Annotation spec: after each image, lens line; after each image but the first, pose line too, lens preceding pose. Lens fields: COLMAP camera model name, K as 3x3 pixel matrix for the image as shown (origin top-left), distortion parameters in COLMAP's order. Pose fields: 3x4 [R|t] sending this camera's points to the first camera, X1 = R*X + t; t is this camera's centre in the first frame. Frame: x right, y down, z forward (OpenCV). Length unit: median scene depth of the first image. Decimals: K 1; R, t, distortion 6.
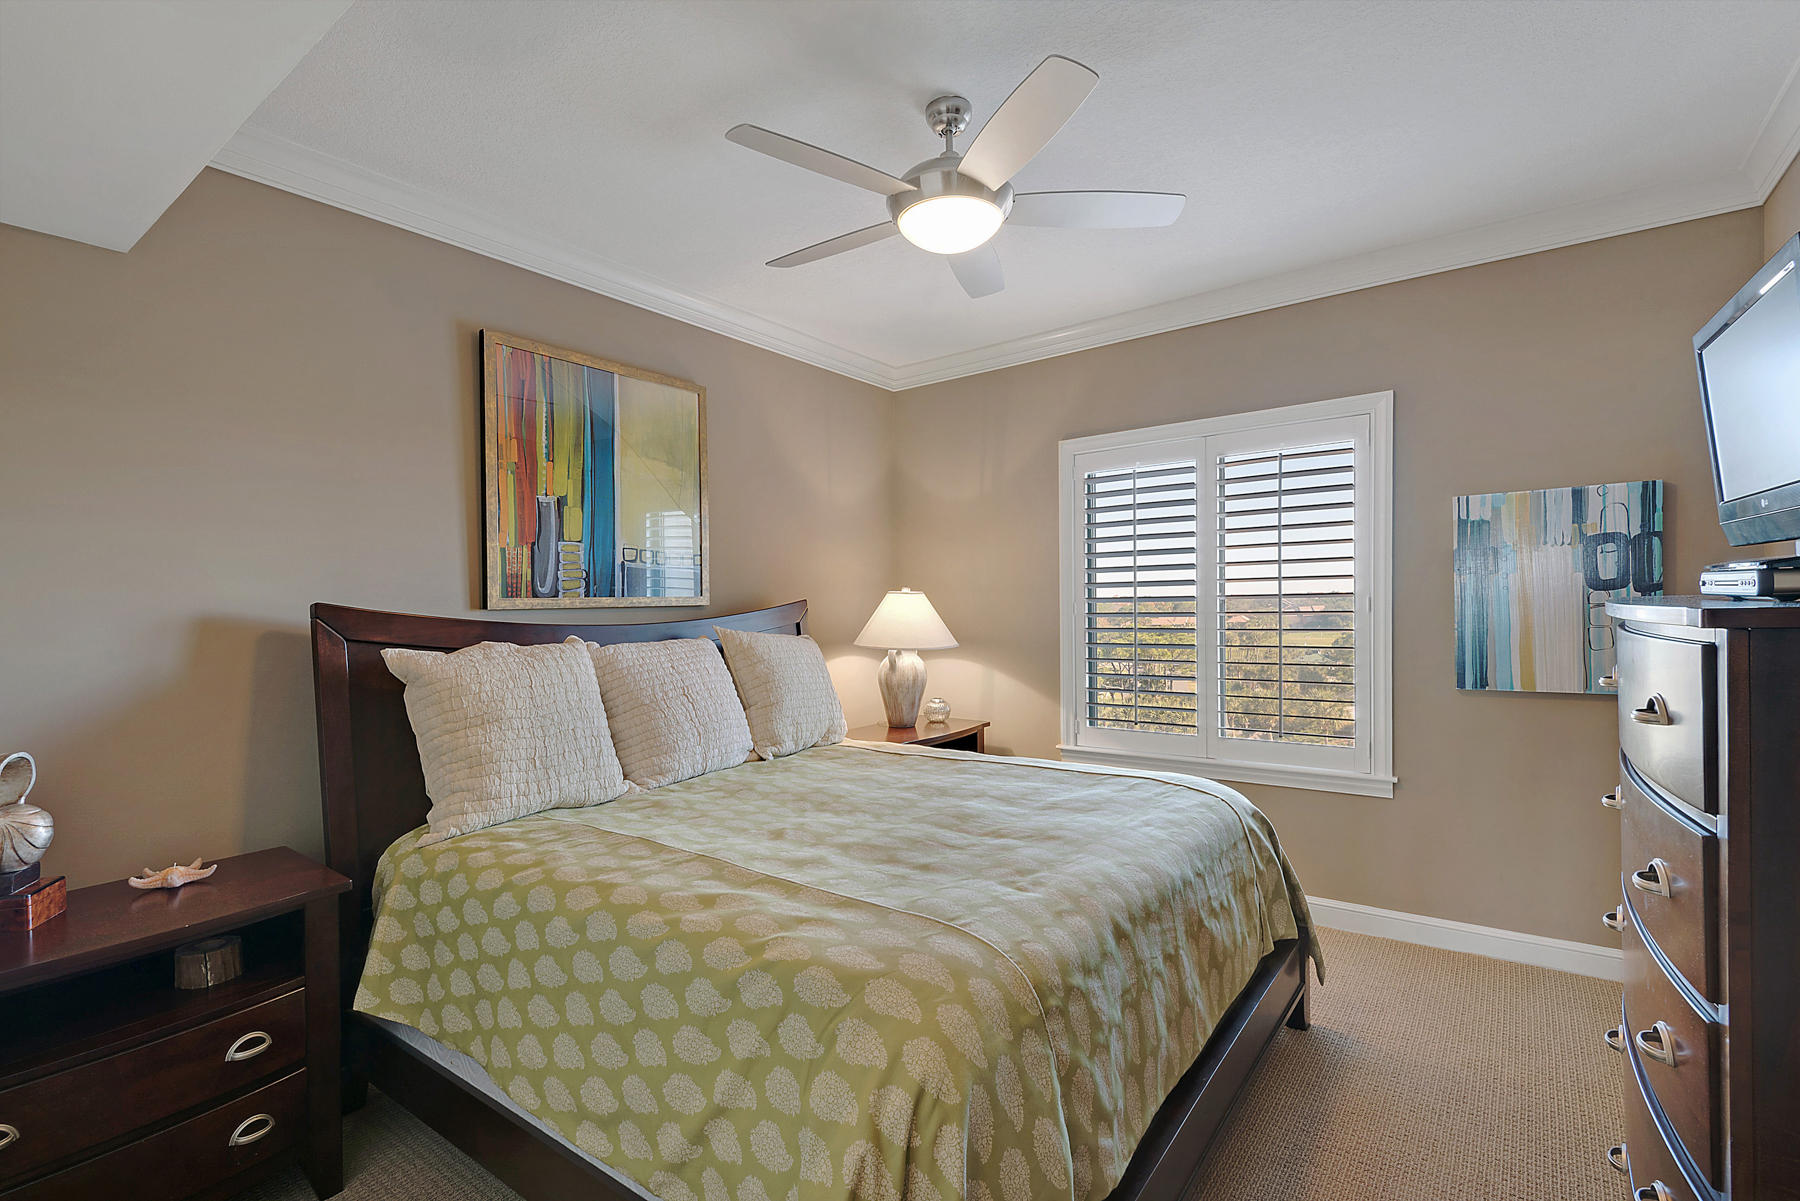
lens RADIAL K [[814.0, 0, 905.4], [0, 814.0, 605.1], [0, 0, 1]] dist [0.017425, -0.008292]
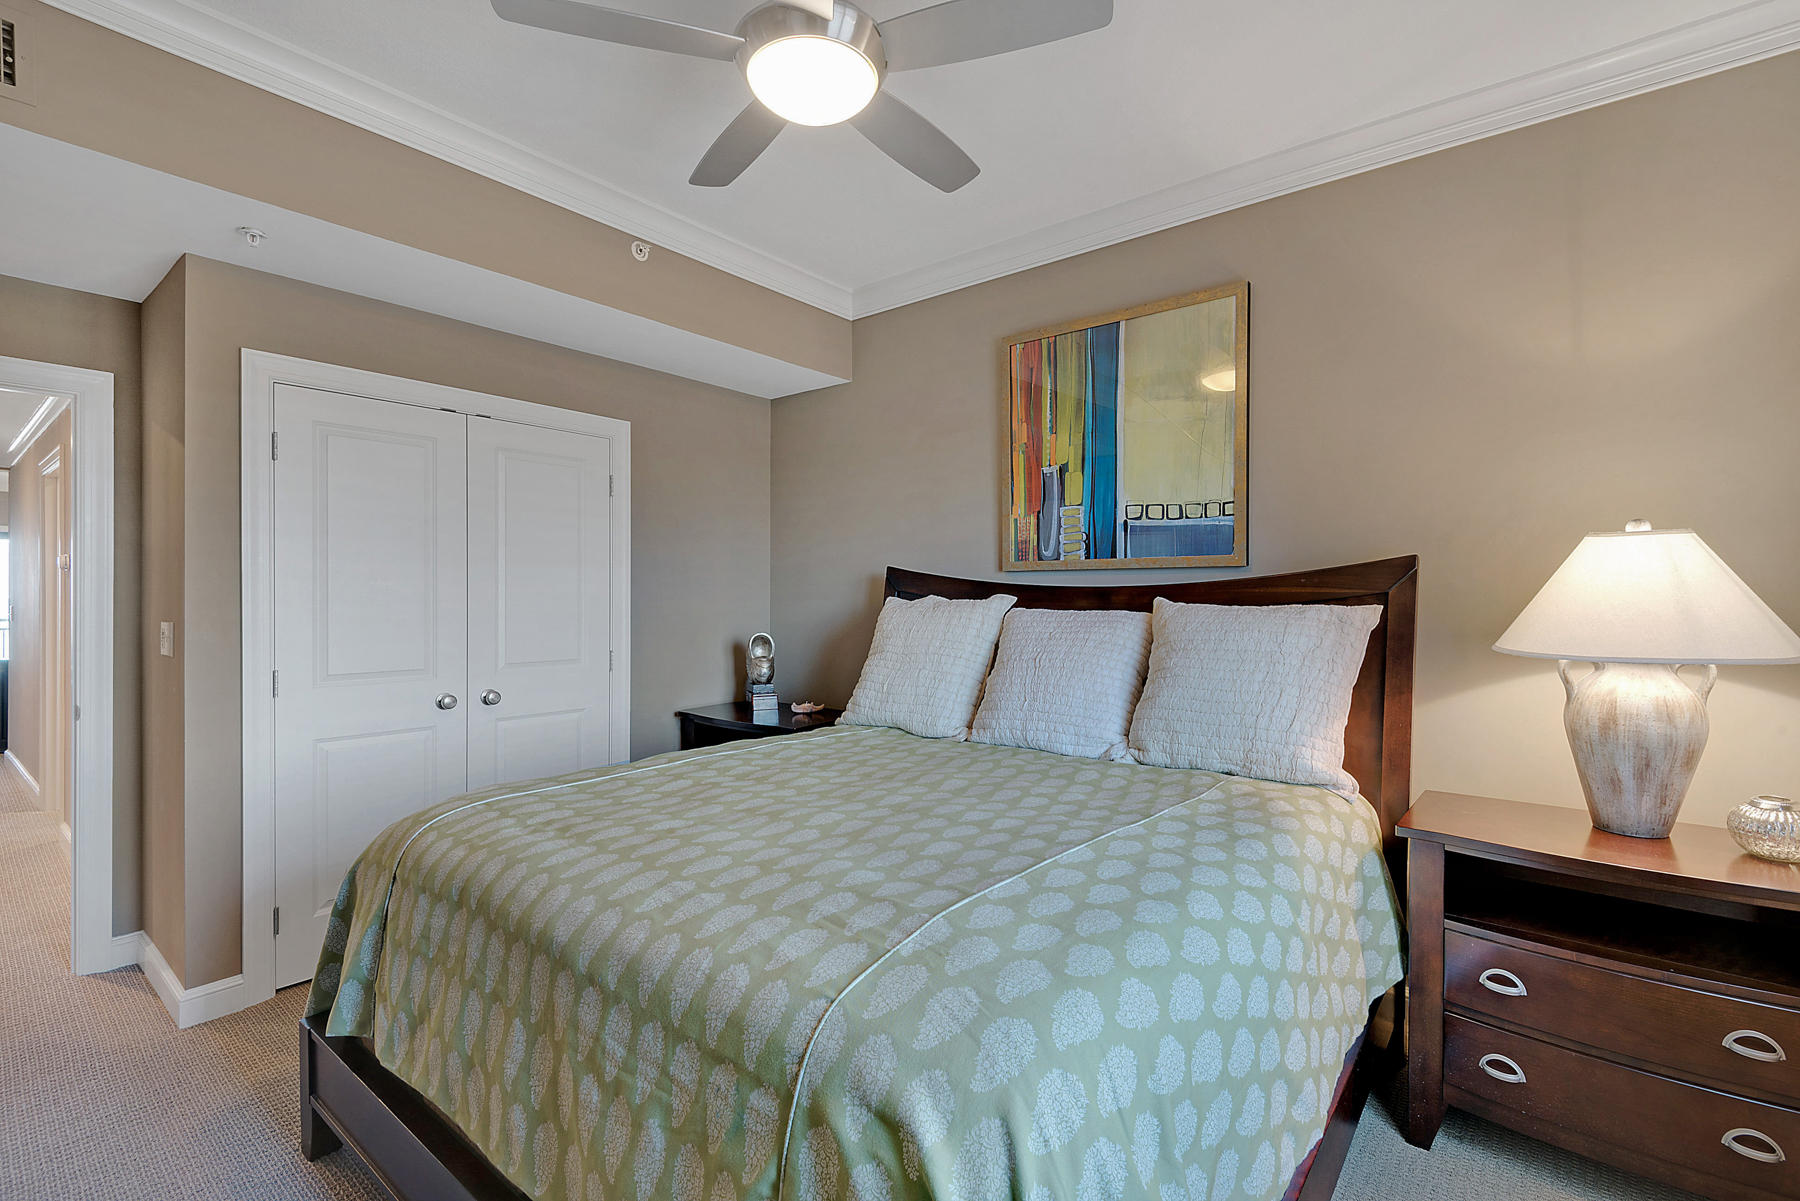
lens RADIAL K [[814.0, 0, 900.1], [0, 814.0, 595.3], [0, 0, 1]] dist [0.017425, -0.008292]
pose [[-0.070557, 0.021062, -0.997285, 0.649585], [-0.004930, 0.999757, 0.021463, 0.014779], [0.997496, 0.006431, -0.070436, 0.866057]]
